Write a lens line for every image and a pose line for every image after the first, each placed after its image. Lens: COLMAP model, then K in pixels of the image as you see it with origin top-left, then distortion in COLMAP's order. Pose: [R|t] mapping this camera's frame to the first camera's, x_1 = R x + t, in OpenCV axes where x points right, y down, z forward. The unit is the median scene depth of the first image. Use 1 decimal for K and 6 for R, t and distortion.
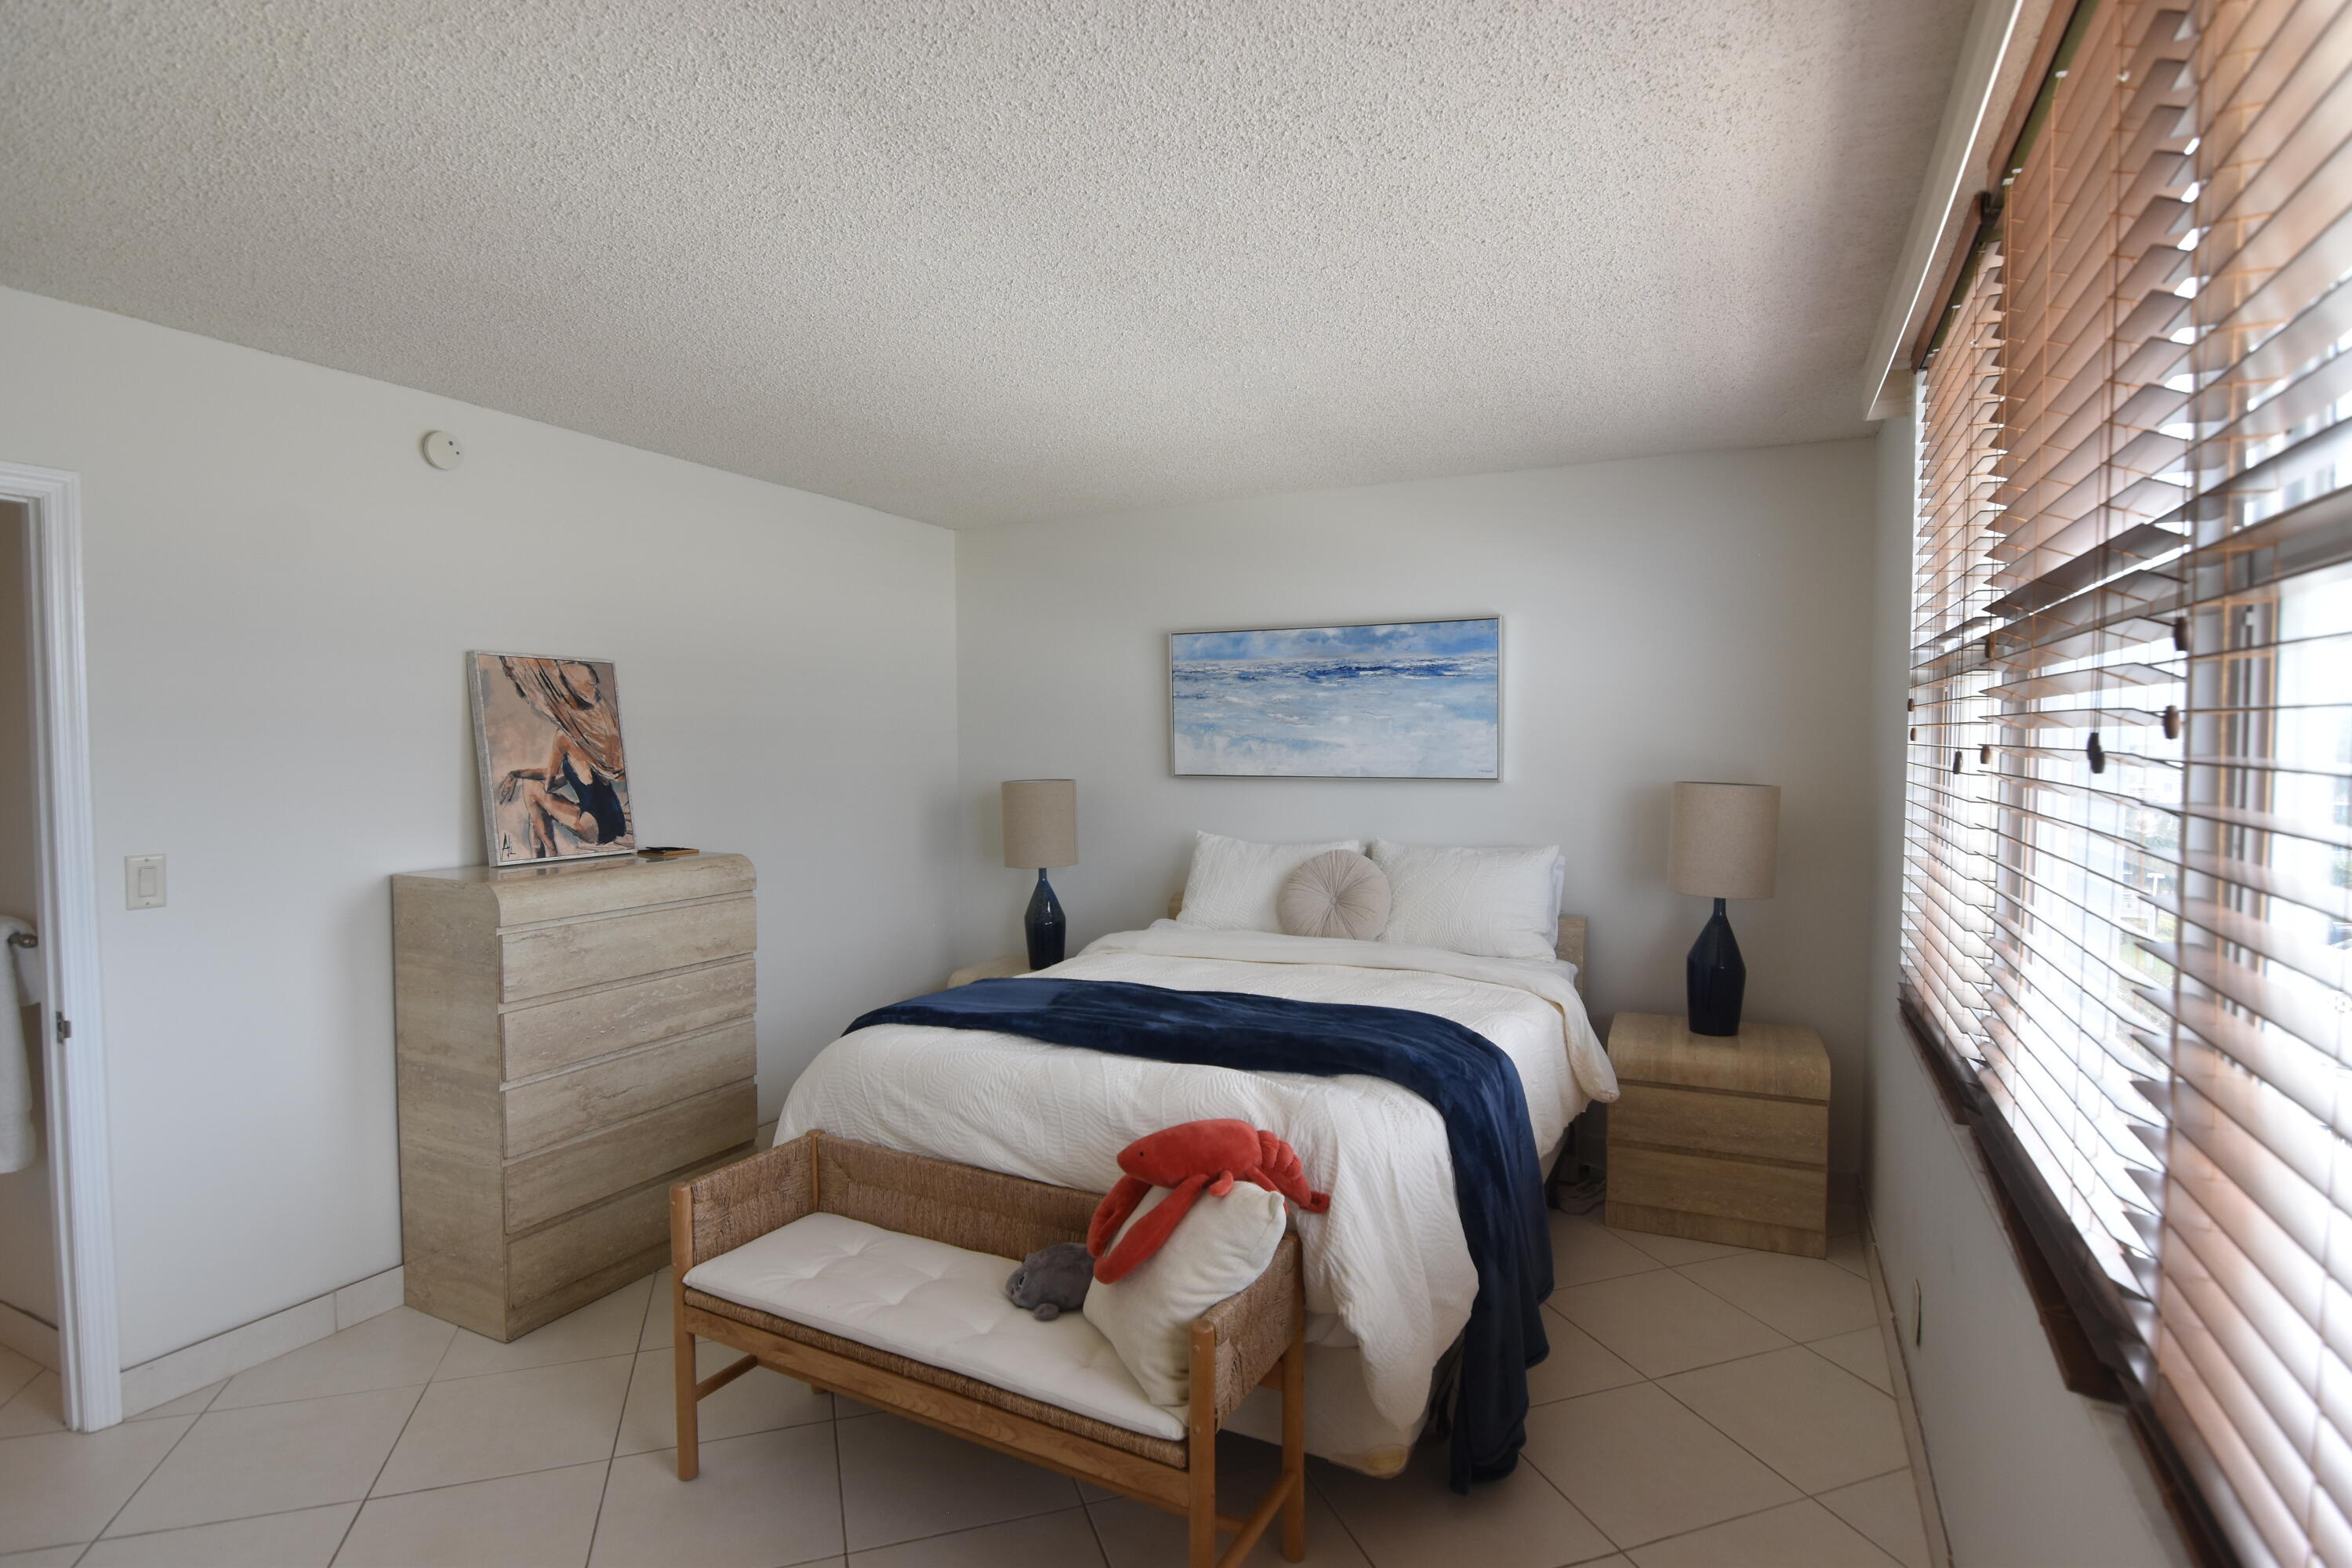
lens RADIAL K [[1190.1, 0, 1176.0], [0, 1190.1, 784.0], [0, 0, 1]] dist [-0.002996, -0.014299]
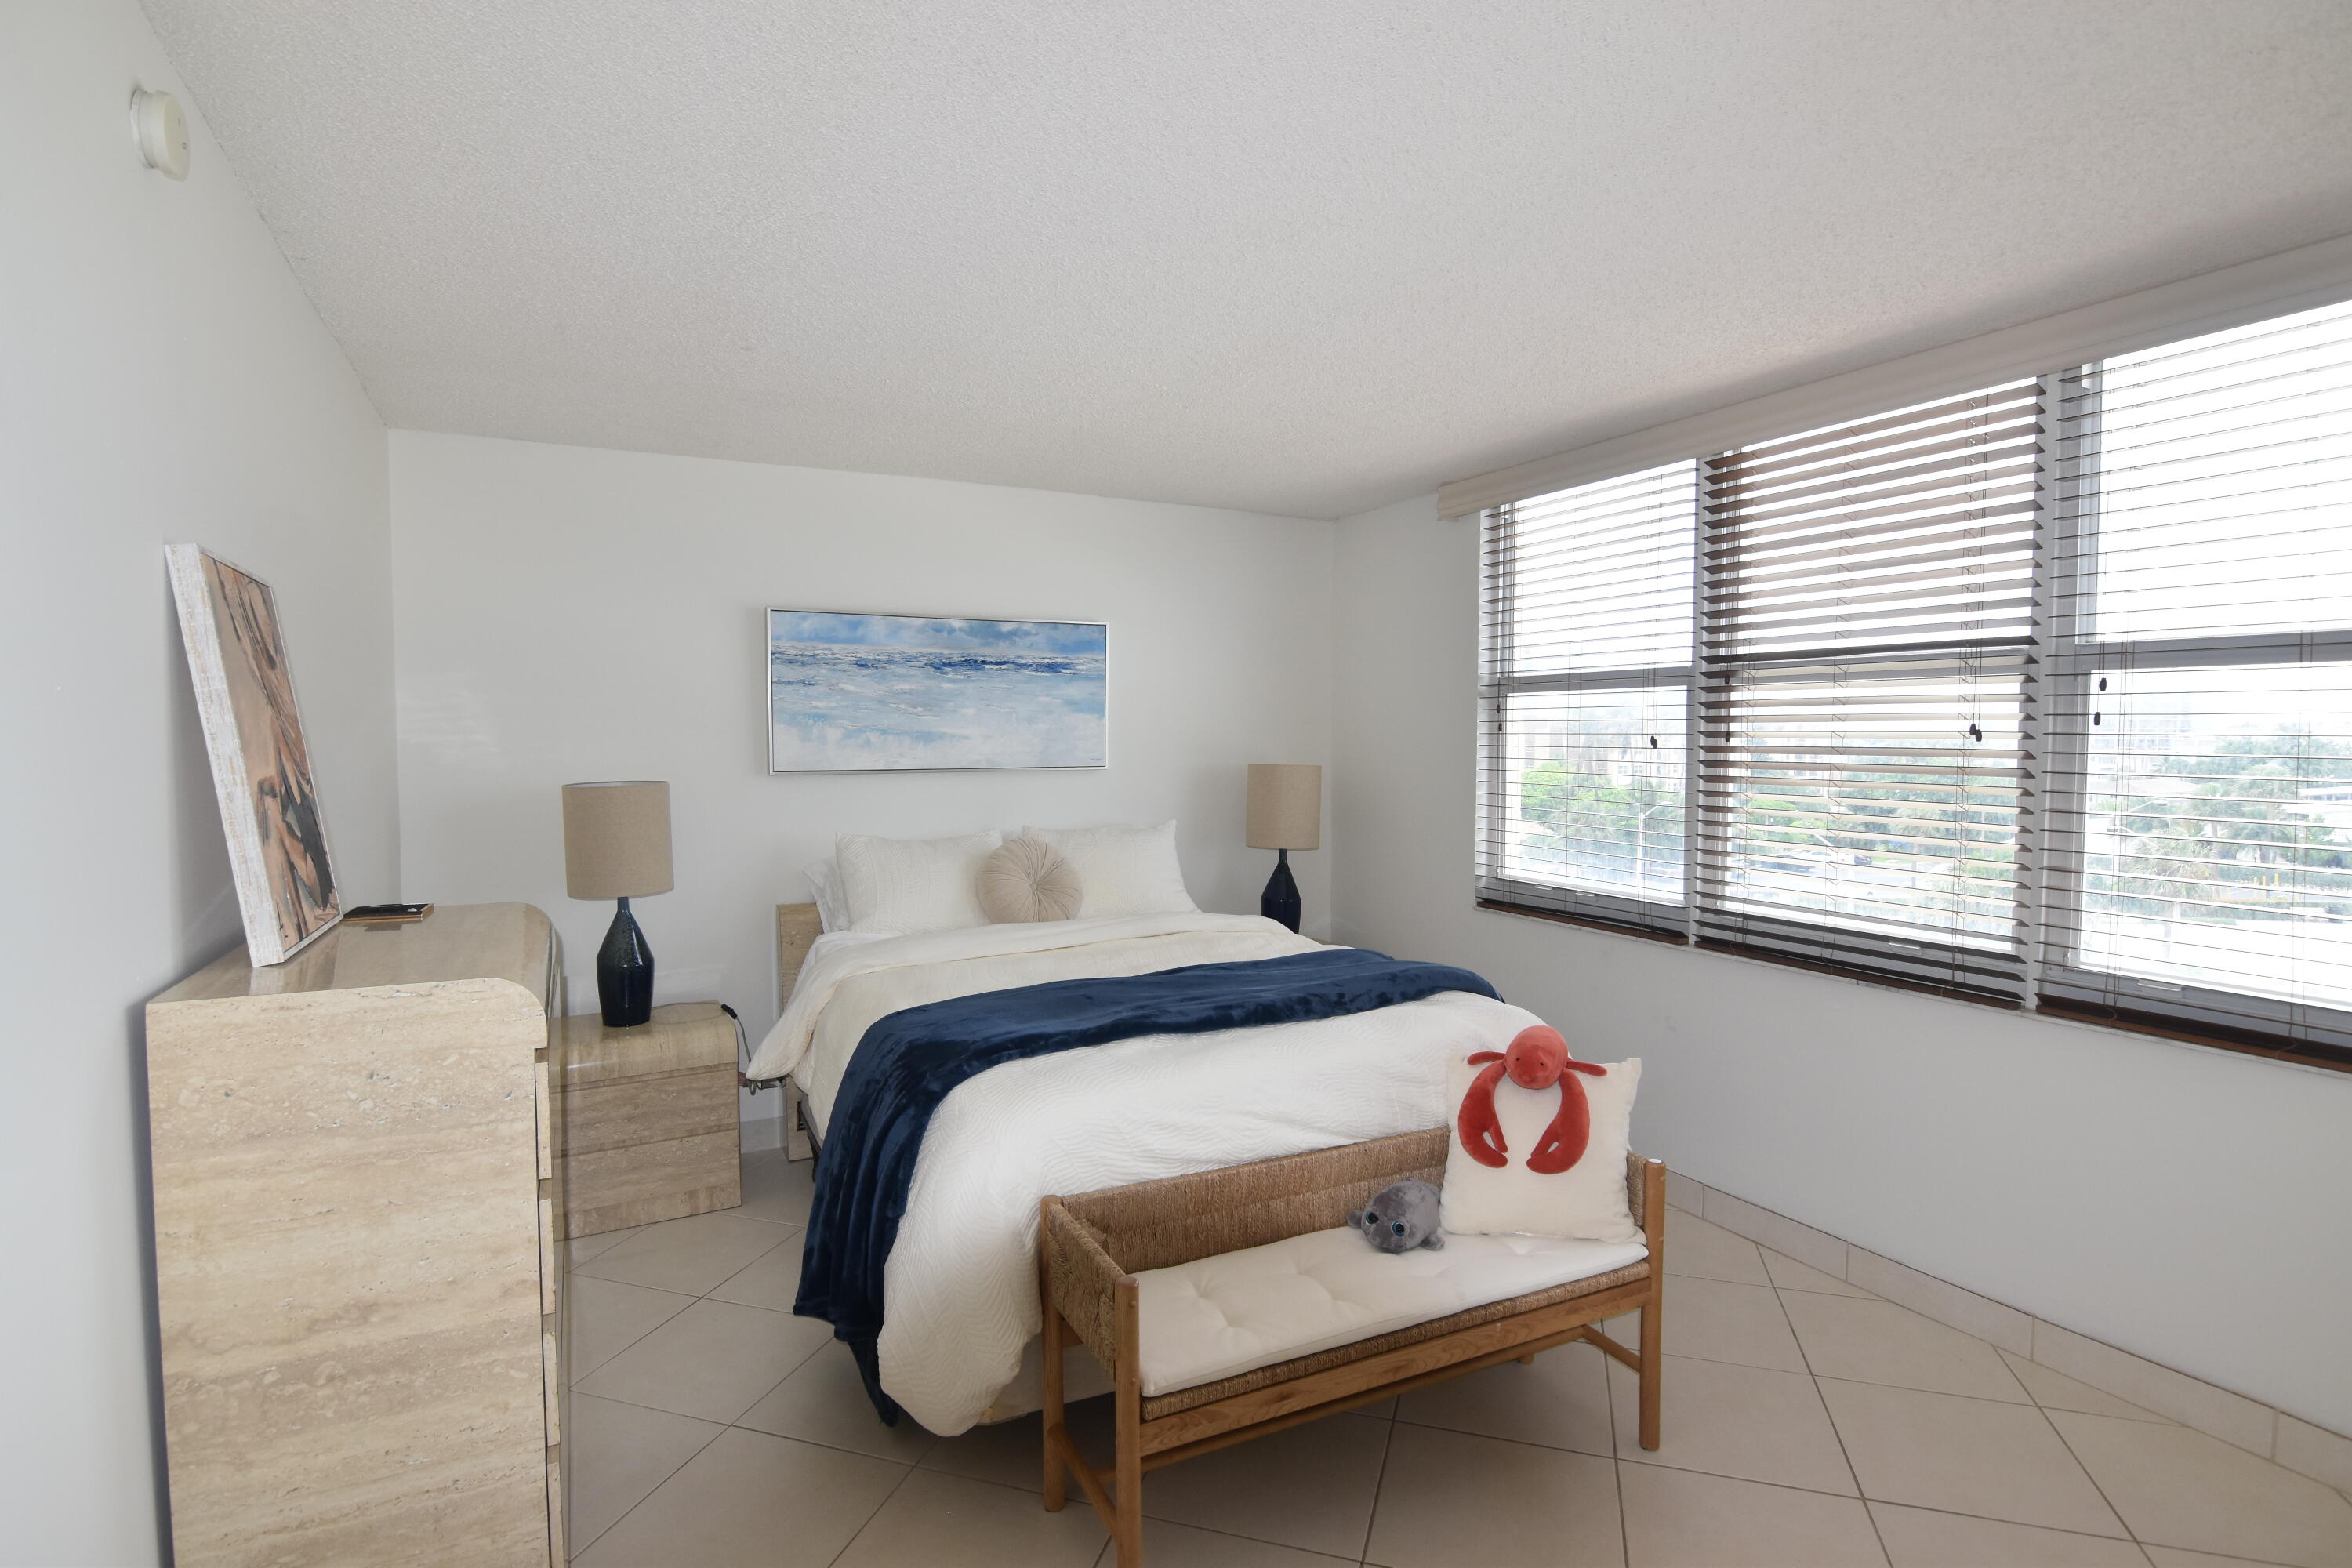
lens RADIAL K [[1163.1, 0, 1176.0], [0, 1163.1, 784.0], [0, 0, 1]] dist [0.000828, -0.020190]
pose [[0.575536, -0.031807, 0.817158, -0.566129], [0.031907, 0.999356, 0.016426, -0.003327], [-0.817154, 0.016620, 0.576180, 0.287317]]
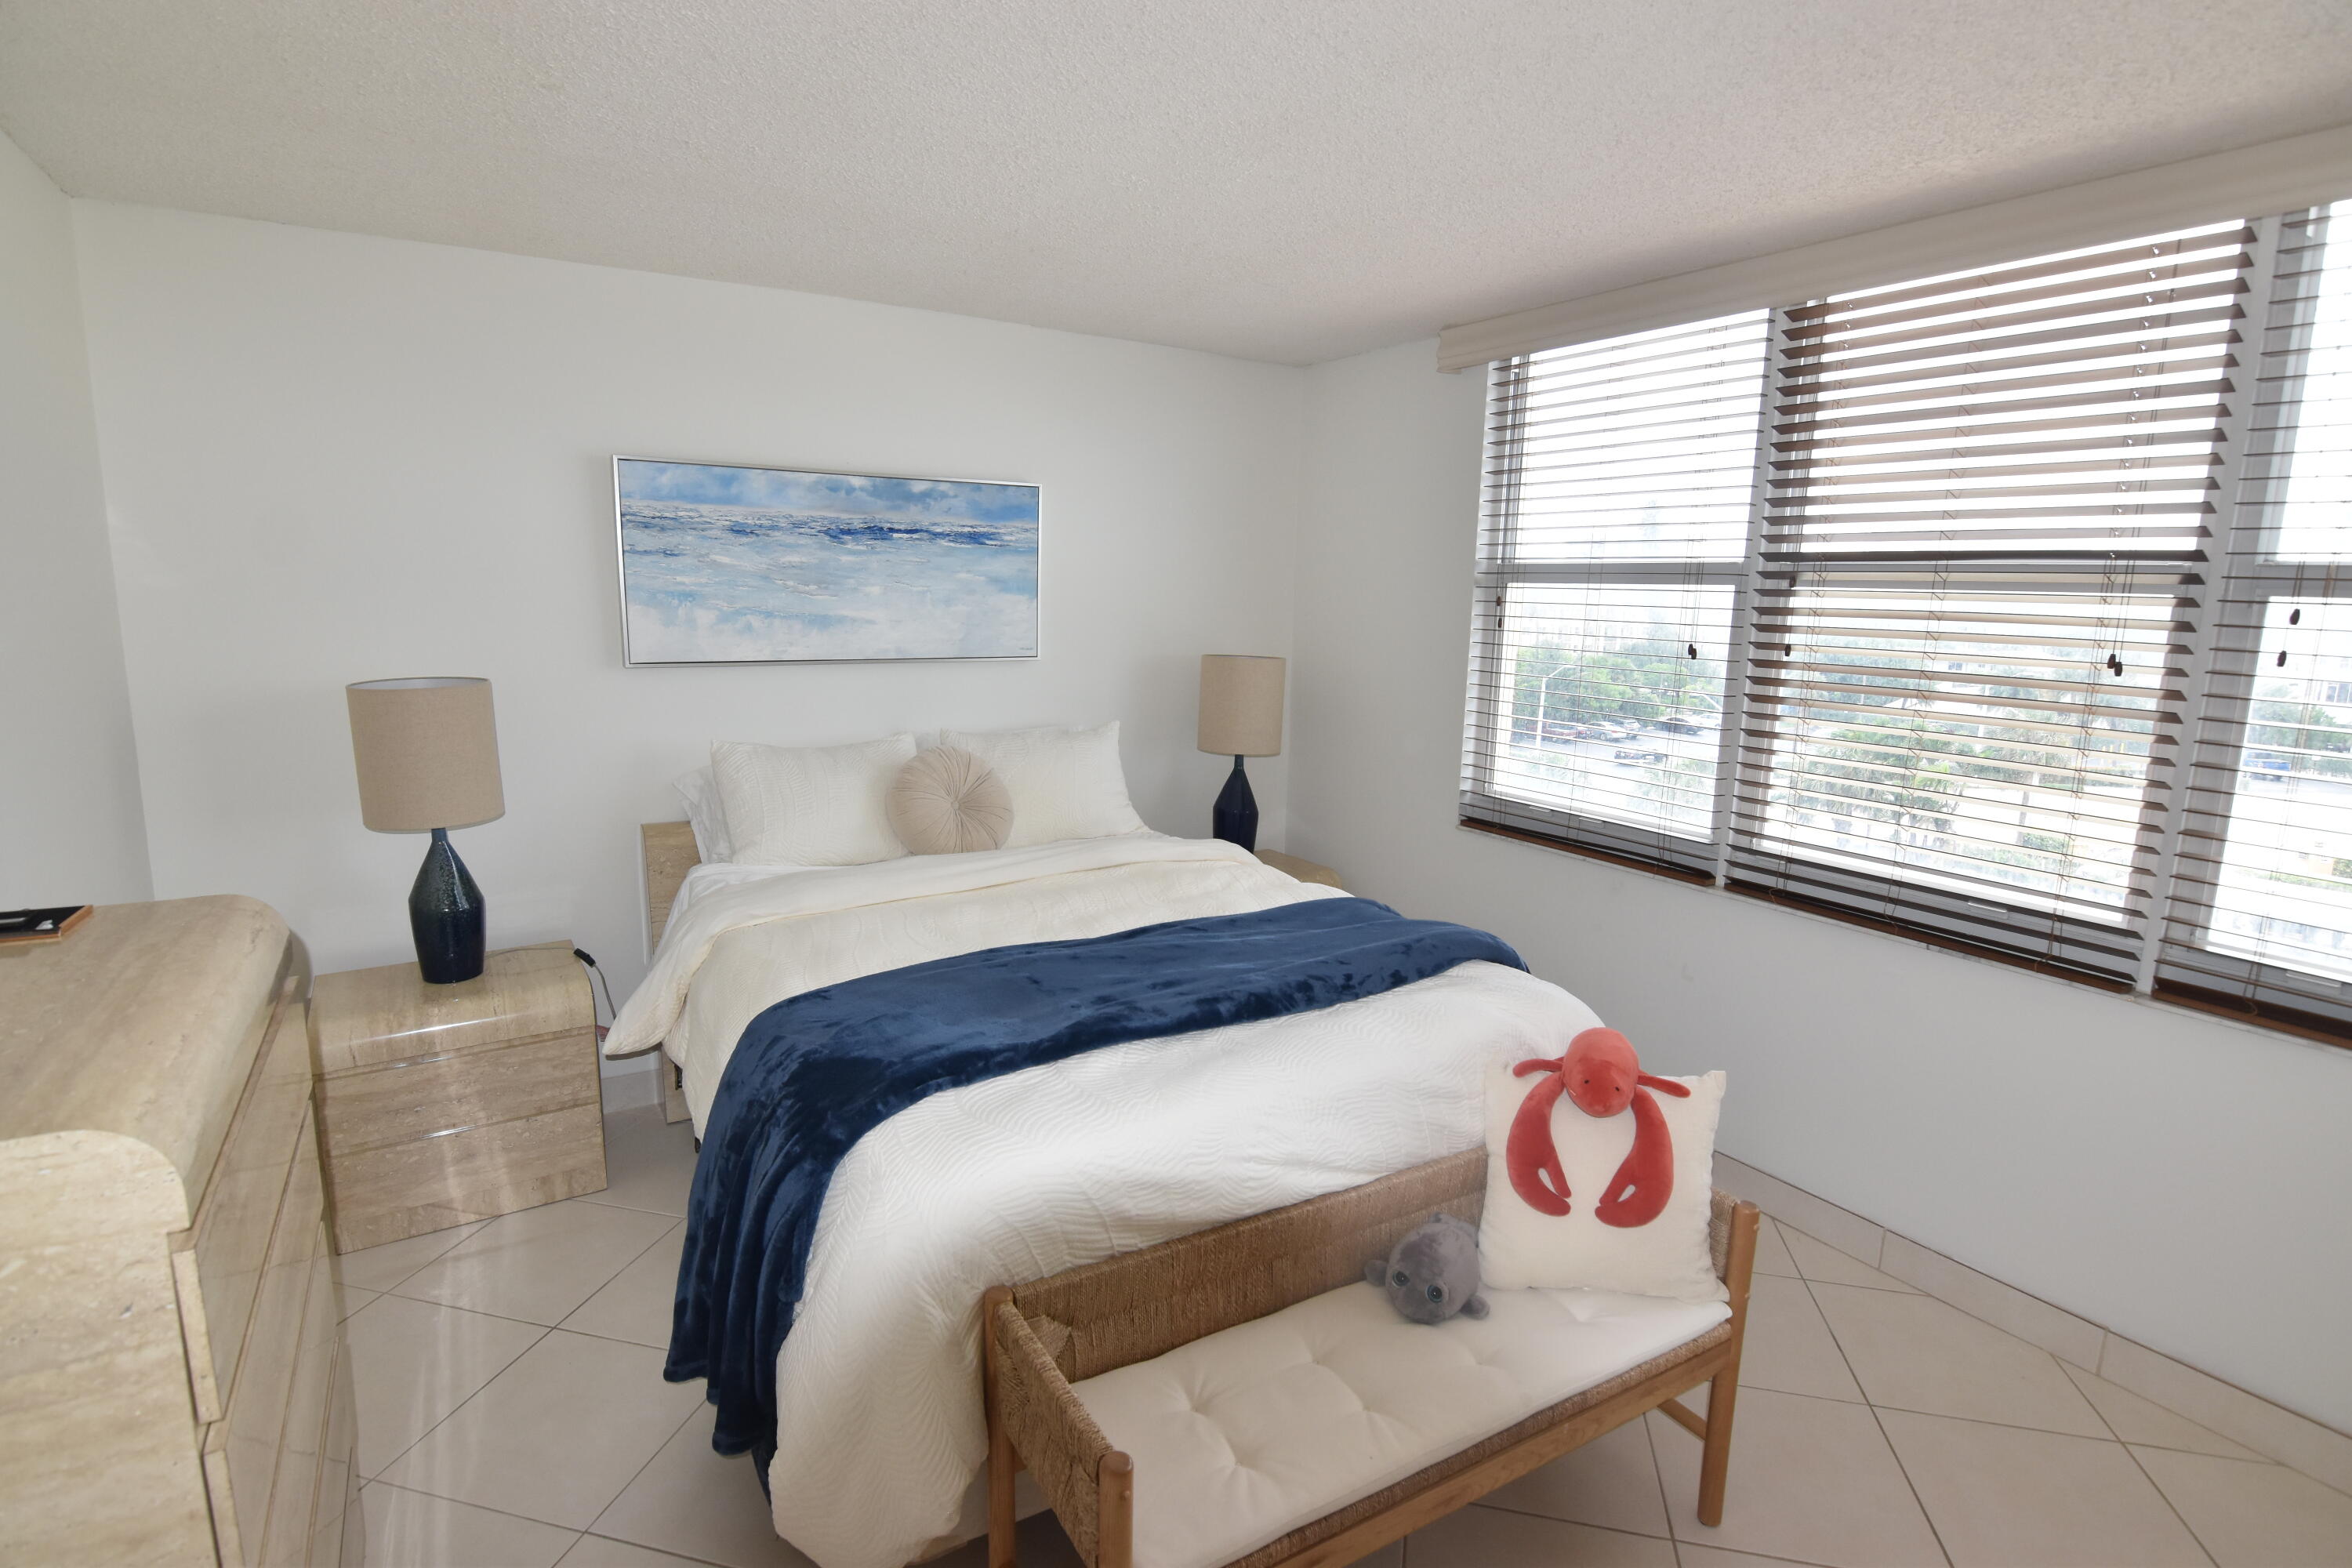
lens RADIAL K [[1153.9, 0, 1172.0], [0, 1153.9, 786.3], [0, 0, 1]] dist [-0.005930, -0.010696]
pose [[0.510957, -0.132990, 0.849256, -0.458221], [0.011587, 0.988936, 0.147892, -0.035361], [-0.859528, -0.065726, 0.506845, 0.398305]]
